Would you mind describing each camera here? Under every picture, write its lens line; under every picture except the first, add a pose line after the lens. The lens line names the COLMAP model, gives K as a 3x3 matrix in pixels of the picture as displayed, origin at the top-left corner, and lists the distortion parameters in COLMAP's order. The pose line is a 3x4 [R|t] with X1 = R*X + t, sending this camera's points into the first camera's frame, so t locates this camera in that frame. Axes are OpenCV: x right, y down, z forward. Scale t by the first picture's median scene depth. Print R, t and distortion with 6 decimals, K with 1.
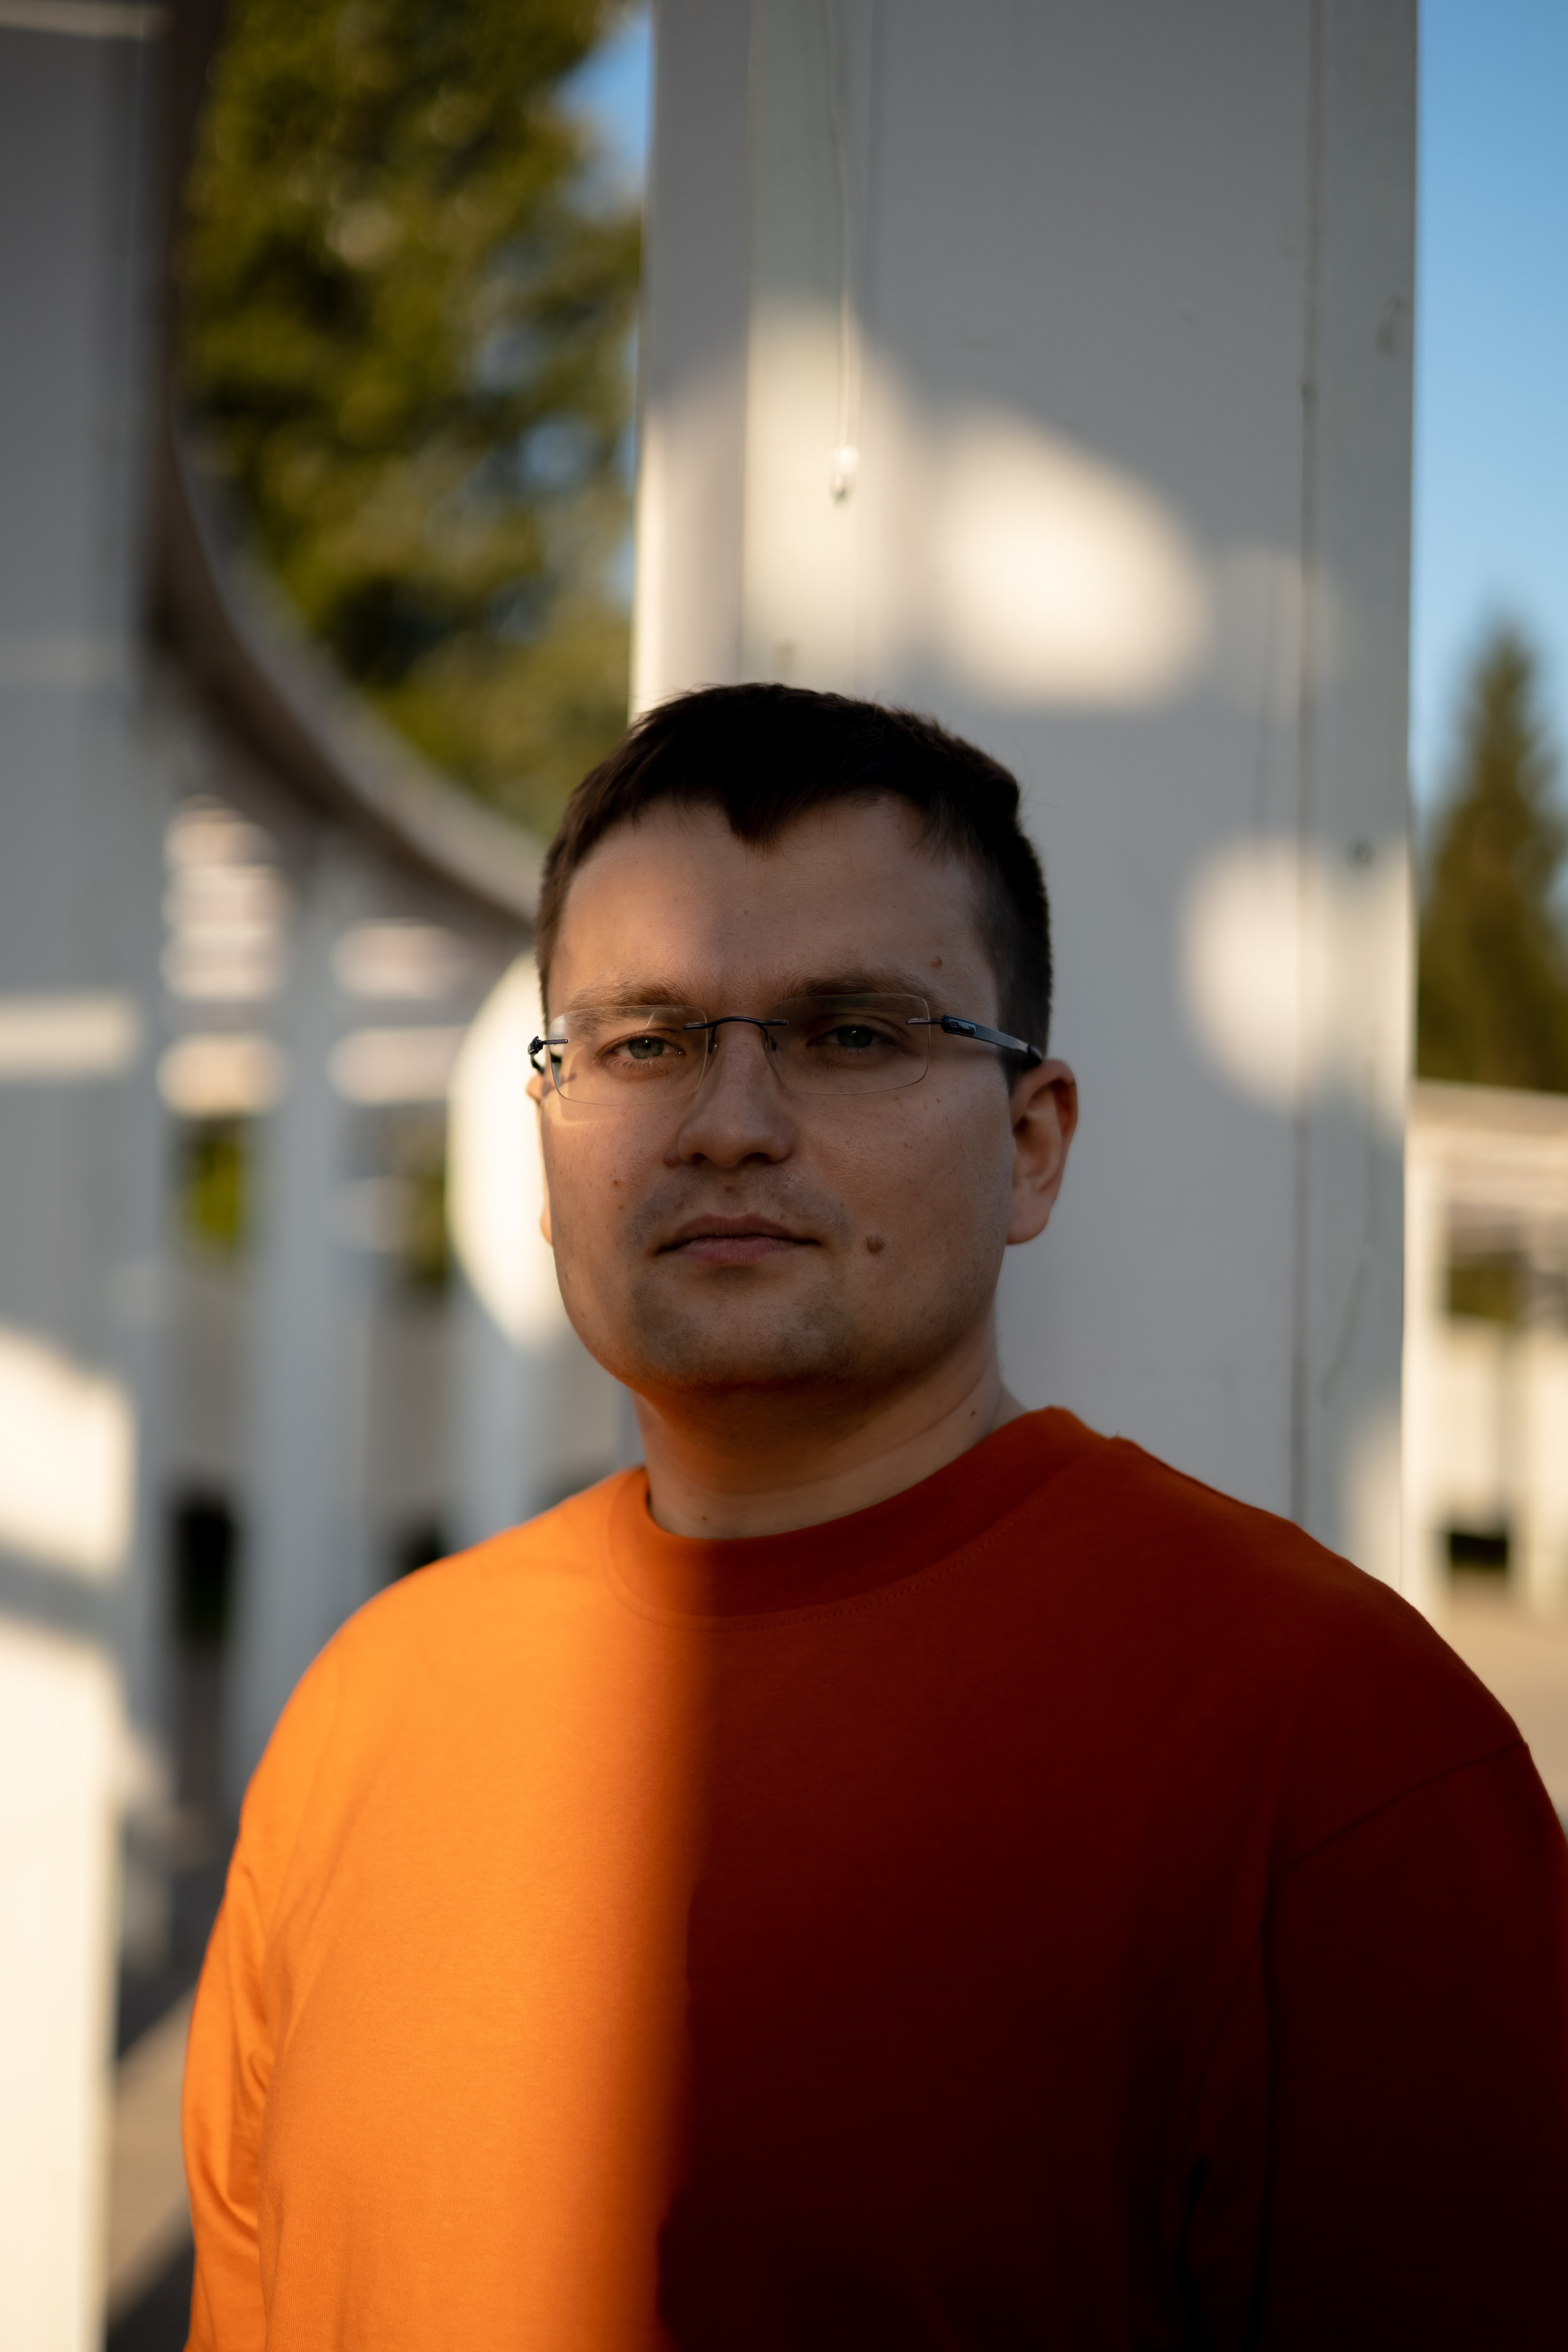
lens RADIAL K [[3320.0, 0, 791.0], [0, 3320.0, 1185.3], [0, 0, 1]] dist [0.039107, 0.000000]
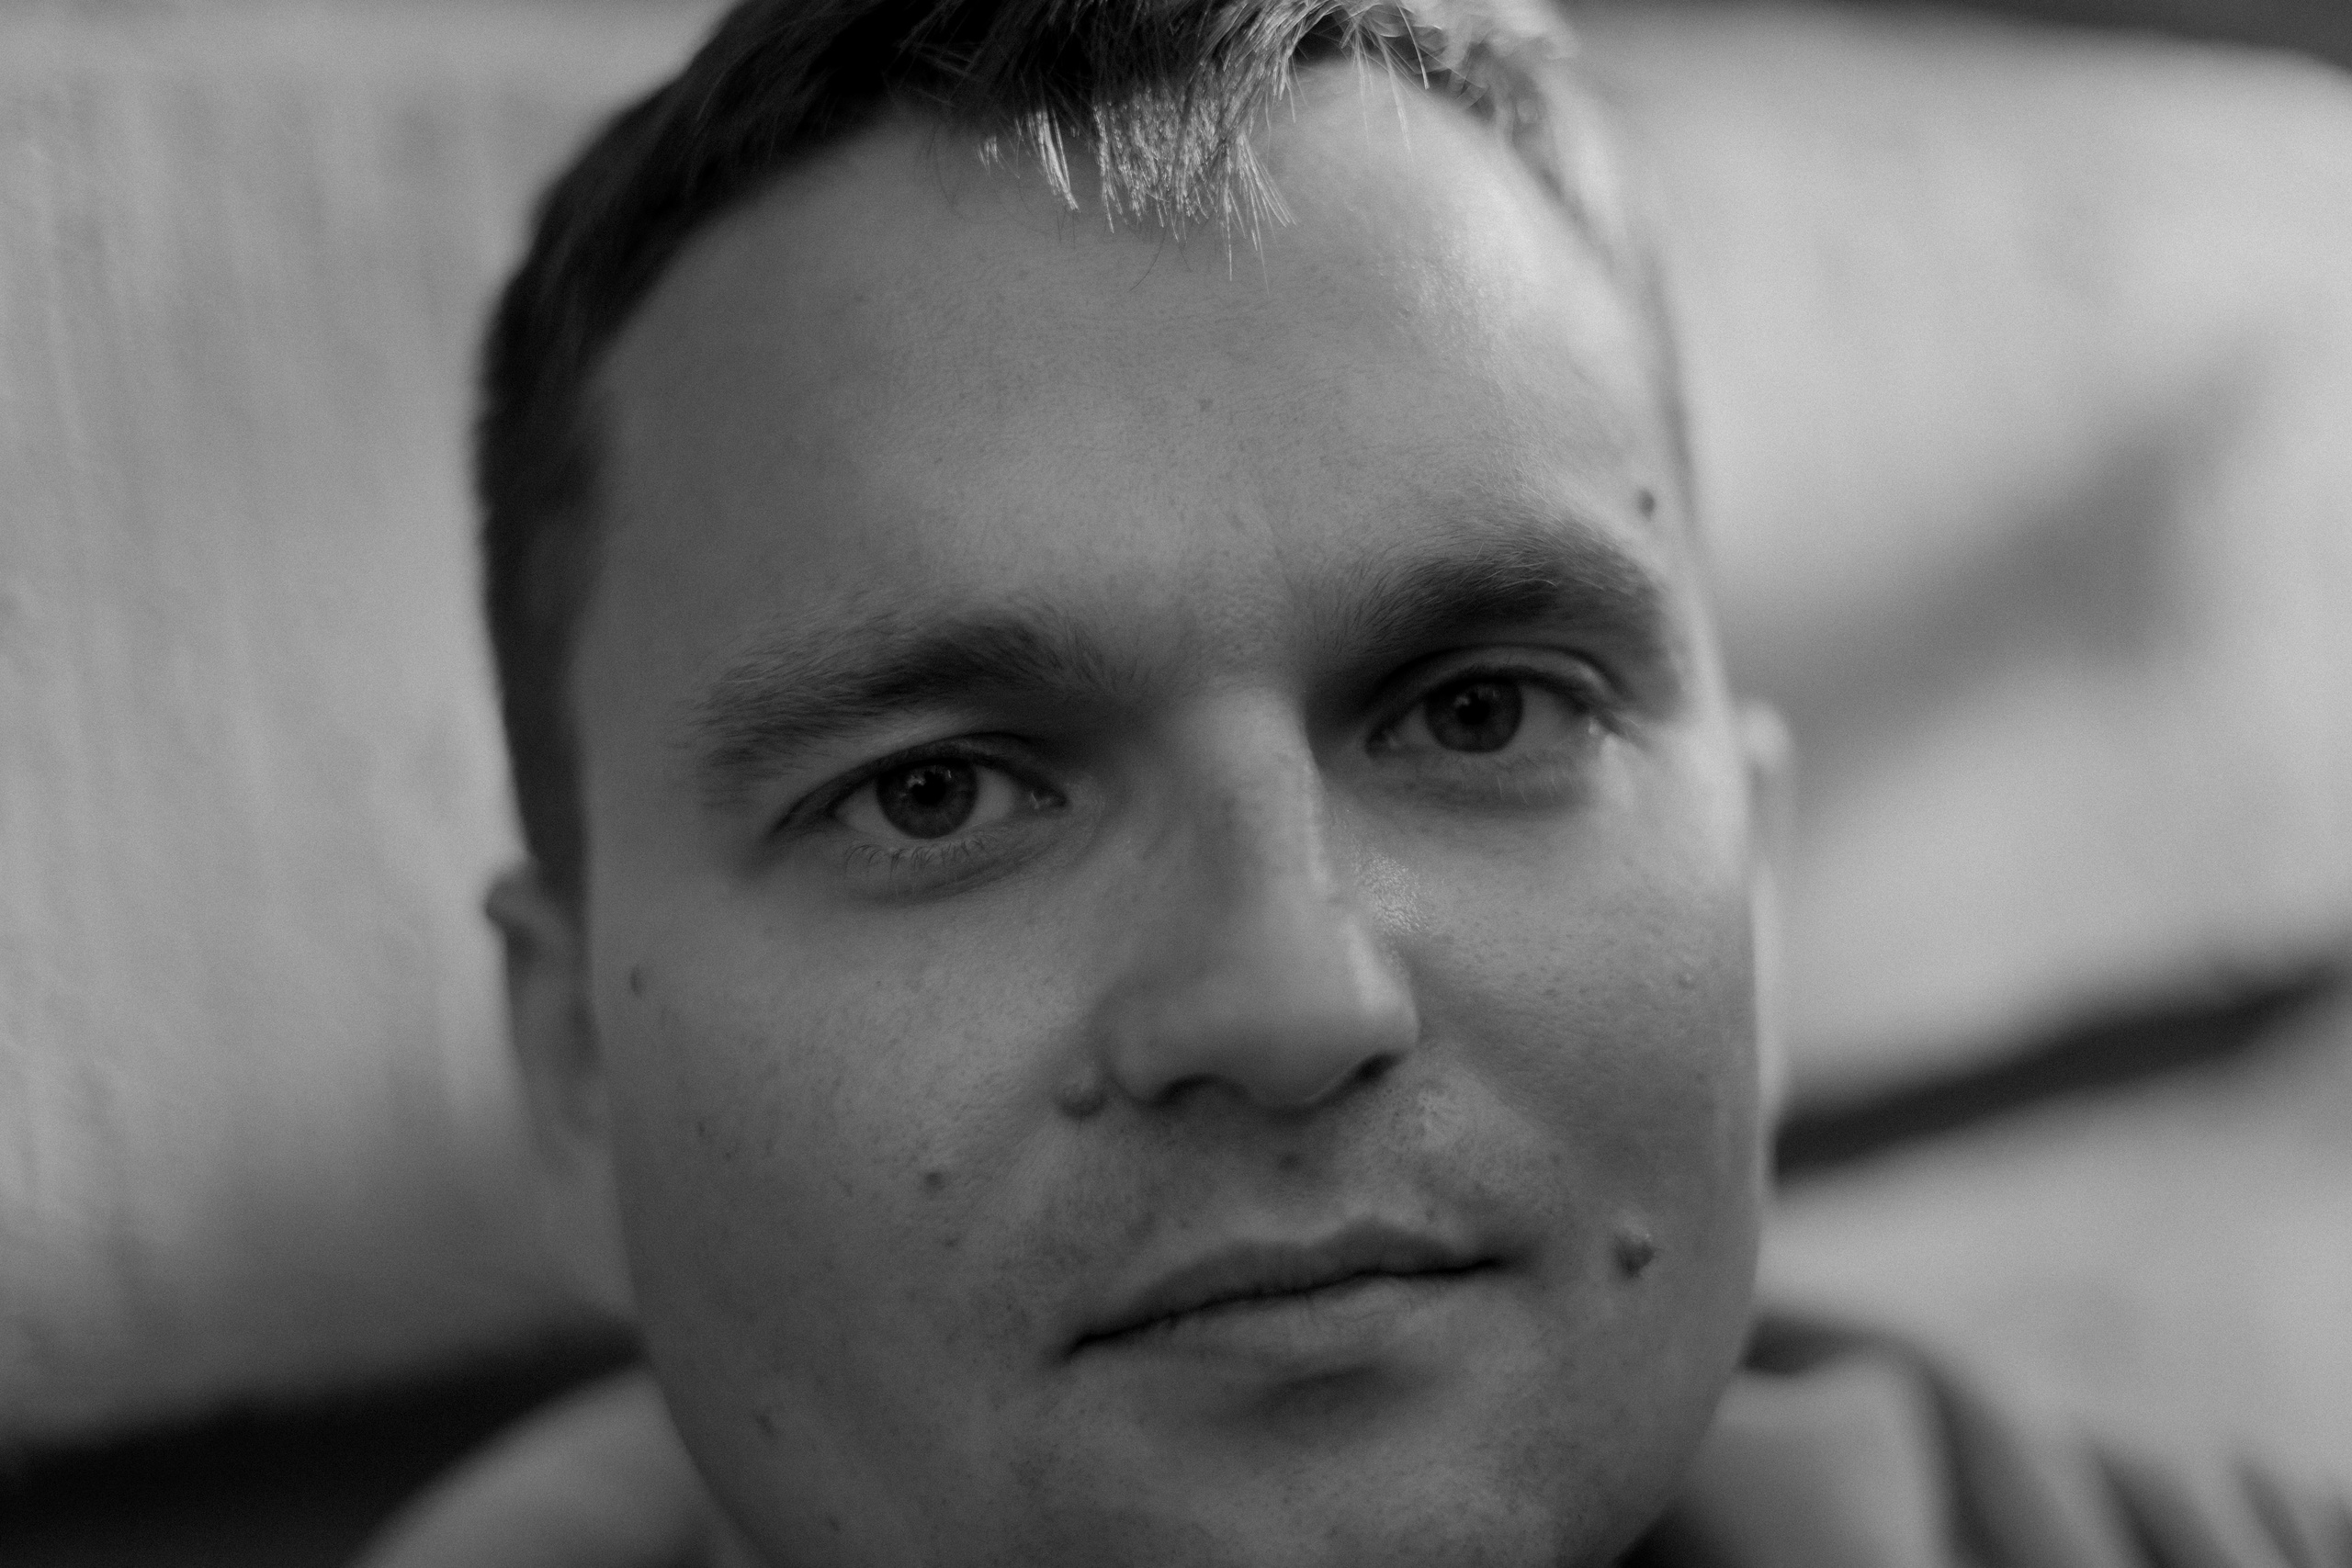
lens RADIAL K [[3319.7, 0, 1178.1], [0, 3319.7, 786.7], [0, 0, 1]] dist [0.039107, 0.000000]
pose [[0.953584, -0.102938, 0.282986, -0.125118], [0.108663, 0.994068, -0.004566, -0.037985], [-0.280837, 0.035104, 0.959113, 0.648797]]
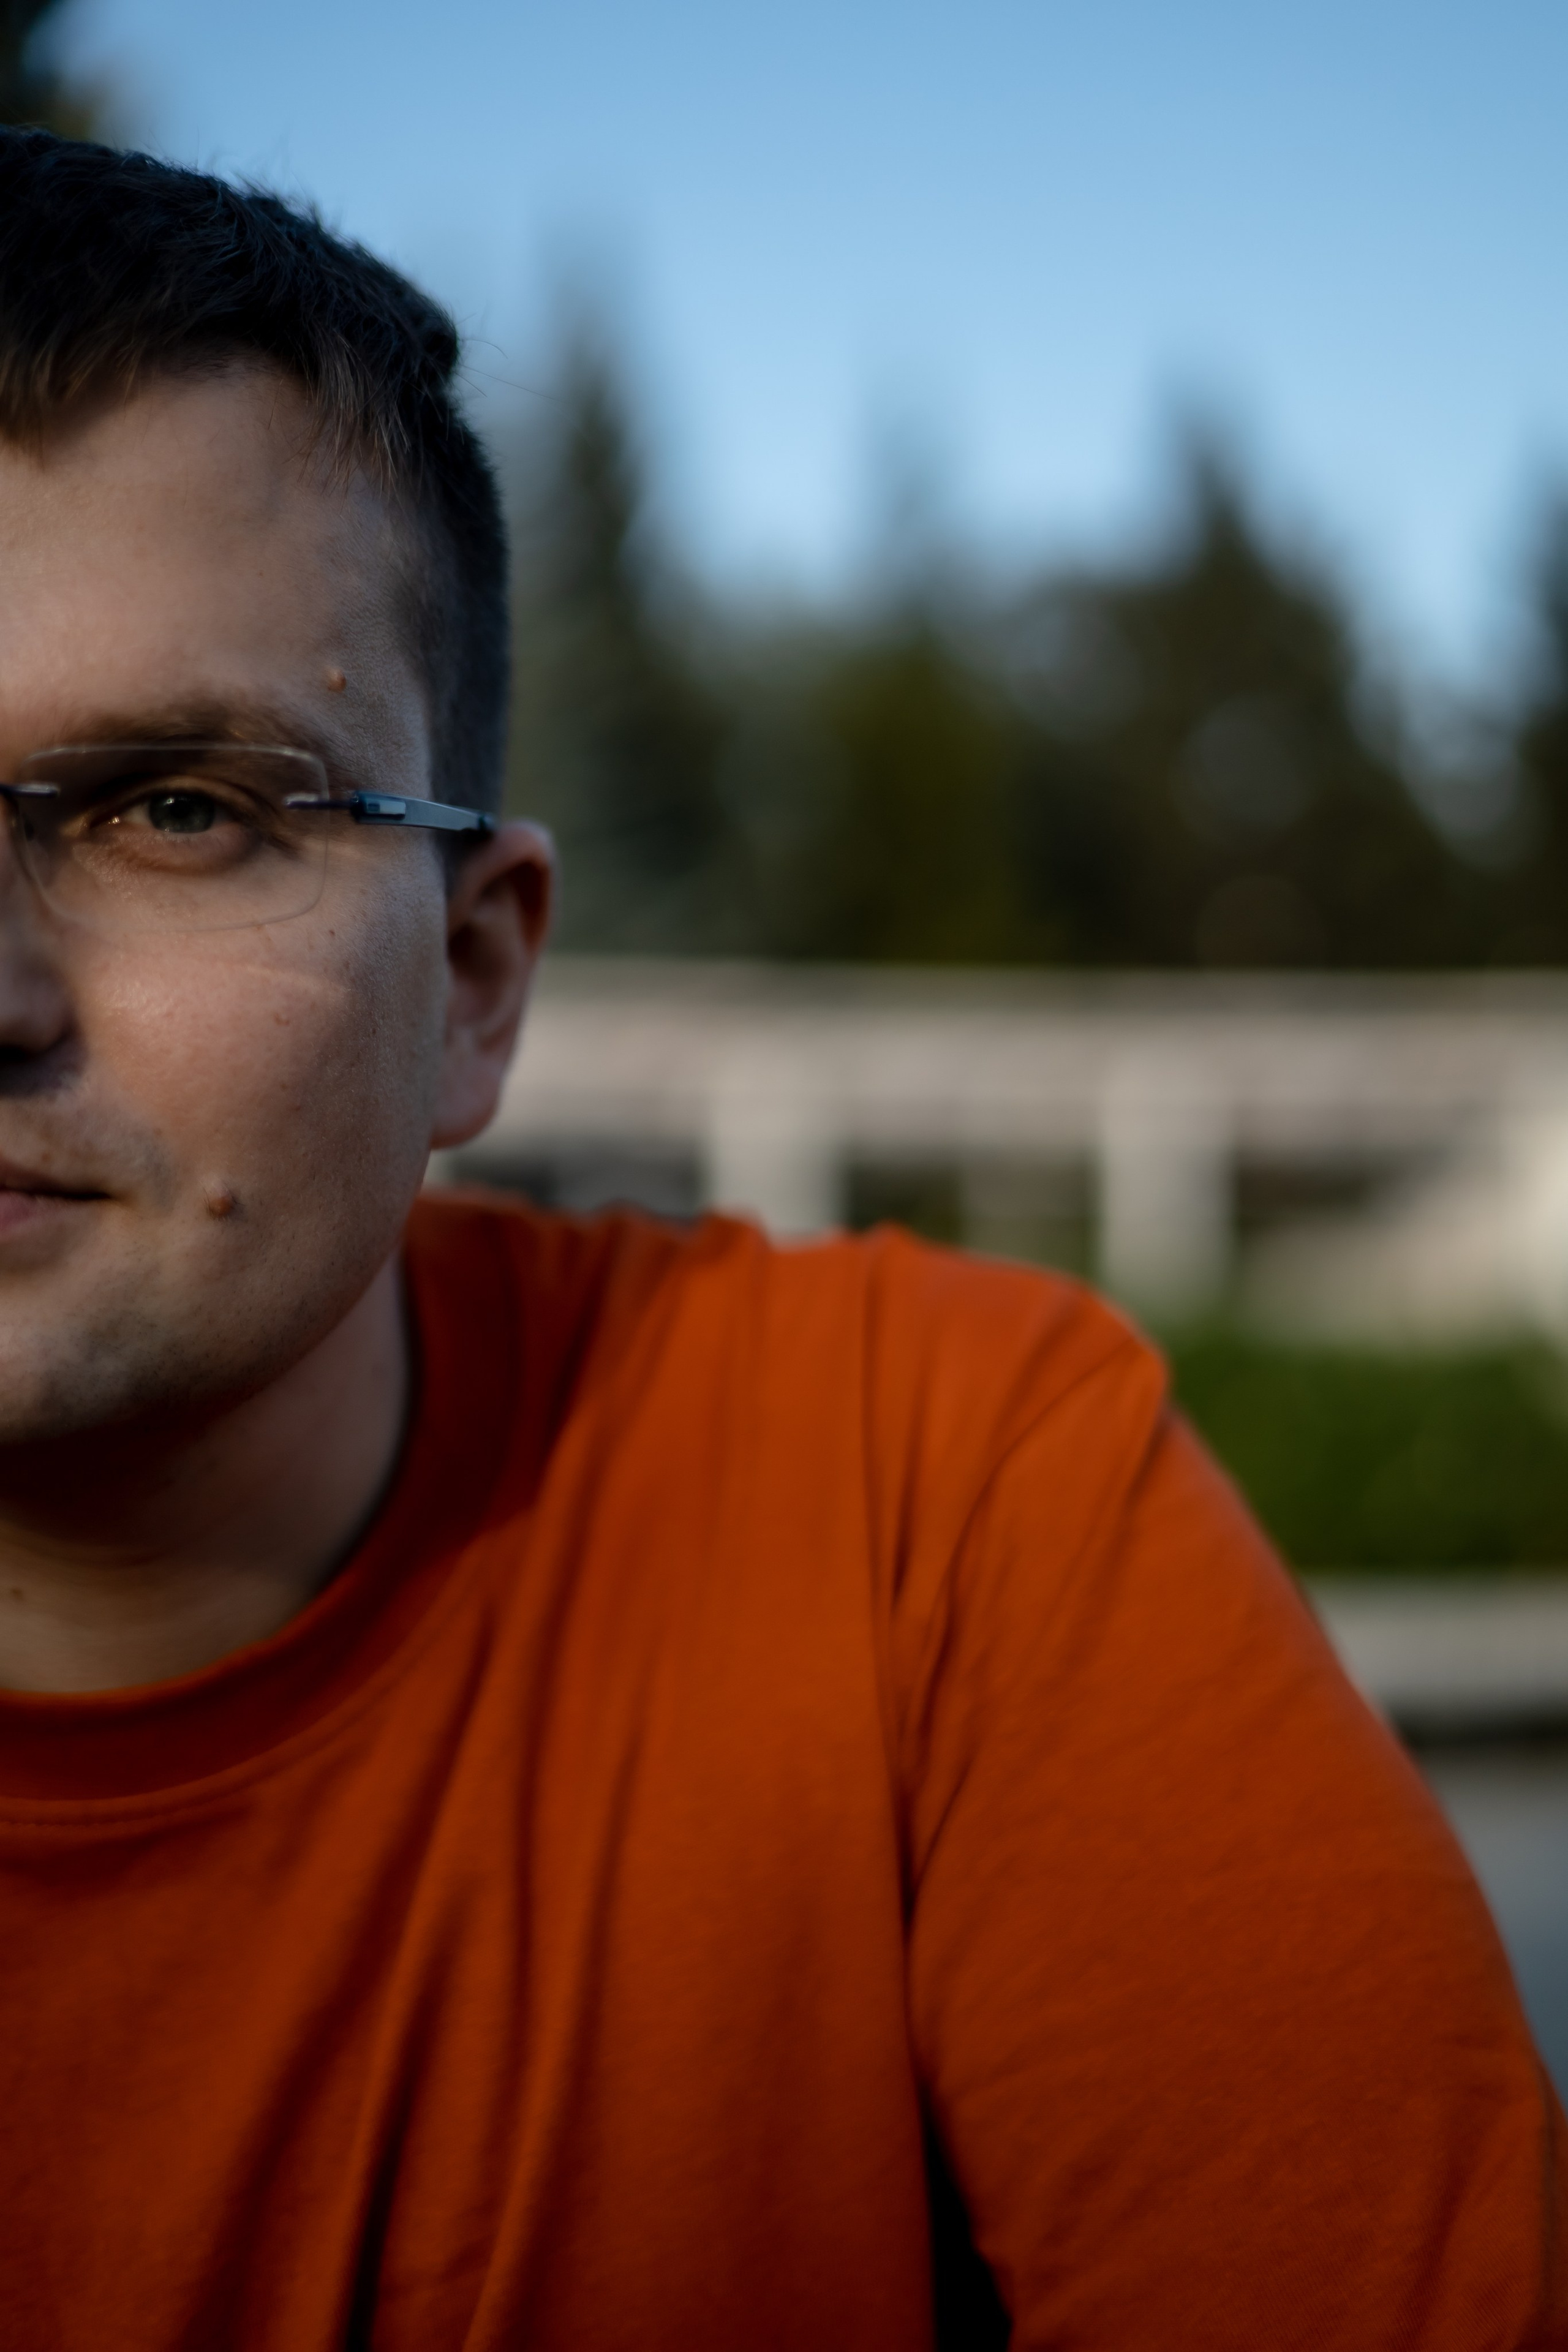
lens RADIAL K [[3320.0, 0, 783.0], [0, 3320.0, 1161.7], [0, 0, 1]] dist [0.039107, 0.000000]
pose [[0.972368, 0.002119, 0.233443, -0.012251], [-0.040322, 0.986455, 0.159001, -0.079712], [-0.229944, -0.164020, 0.959283, 0.446779]]
